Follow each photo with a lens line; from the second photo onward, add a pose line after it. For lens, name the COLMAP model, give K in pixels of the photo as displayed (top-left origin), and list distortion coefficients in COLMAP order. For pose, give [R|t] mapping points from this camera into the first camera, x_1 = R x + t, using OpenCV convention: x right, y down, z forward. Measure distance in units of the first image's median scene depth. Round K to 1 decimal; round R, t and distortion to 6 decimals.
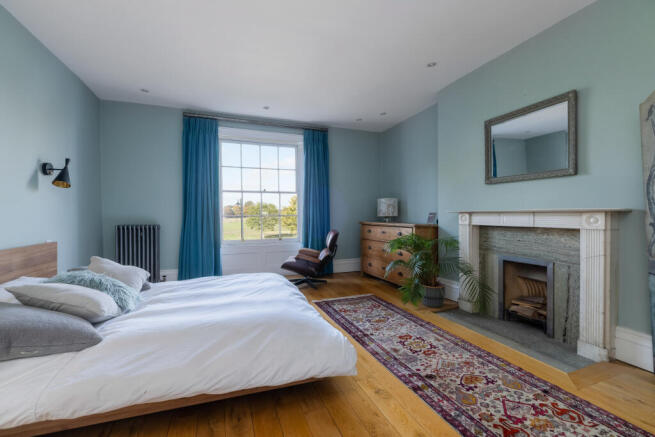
lens RADIAL K [[279.3, 0, 325.6], [0, 279.3, 218.4], [0, 0, 1]] dist [0.003435, -0.001798]
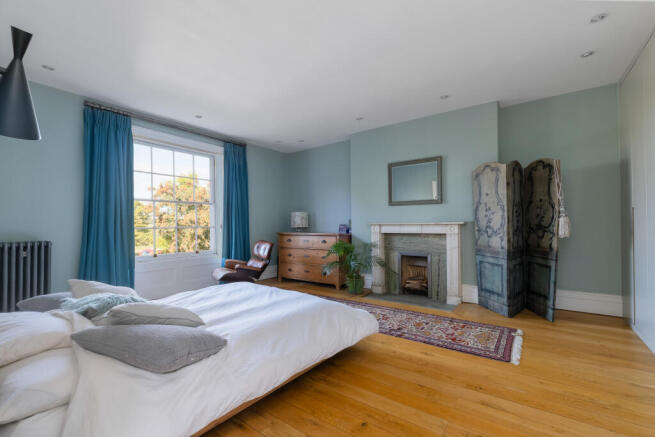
lens RADIAL K [[279.3, 0, 332.4], [0, 279.3, 220.1], [0, 0, 1]] dist [0.003435, -0.001798]
pose [[0.838109, 0.005796, 0.545472, -0.477713], [0.010898, 0.999566, -0.027366, -0.005706], [-0.545394, 0.028880, 0.837682, -0.079408]]
